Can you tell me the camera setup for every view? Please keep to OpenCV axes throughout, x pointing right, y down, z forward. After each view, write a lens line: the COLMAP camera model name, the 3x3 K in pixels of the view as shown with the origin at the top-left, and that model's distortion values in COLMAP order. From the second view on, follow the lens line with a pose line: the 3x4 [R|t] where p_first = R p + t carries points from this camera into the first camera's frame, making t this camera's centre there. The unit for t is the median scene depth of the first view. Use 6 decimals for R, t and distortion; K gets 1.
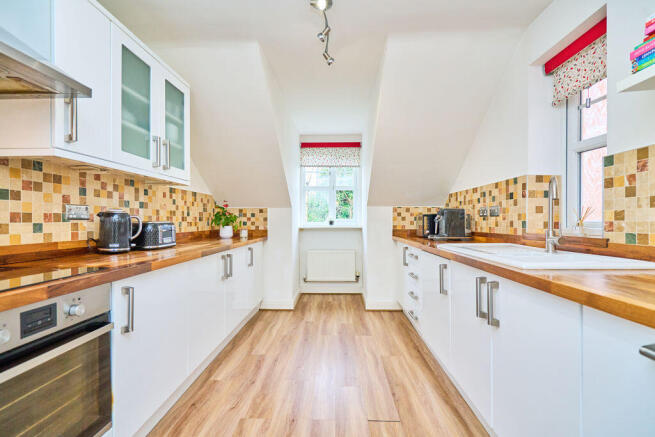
lens RADIAL K [[301.2, 0, 329.0], [0, 301.2, 220.3], [0, 0, 1]] dist [0.000810, -0.000070]
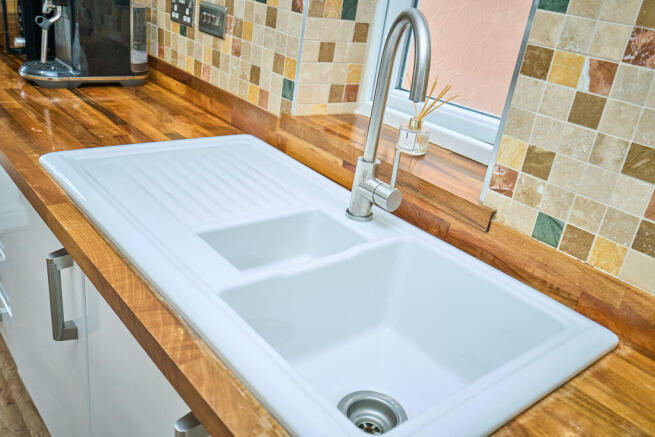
lens RADIAL K [[578.0, 0, 329.0], [0, 578.0, 218.2], [0, 0, 1]] dist [0.013722, -0.000396]
pose [[0.739260, -0.173220, 0.650761, 0.204635], [-0.143091, 0.903879, 0.403147, -0.137749], [-0.658042, -0.391148, 0.643415, 0.464136]]
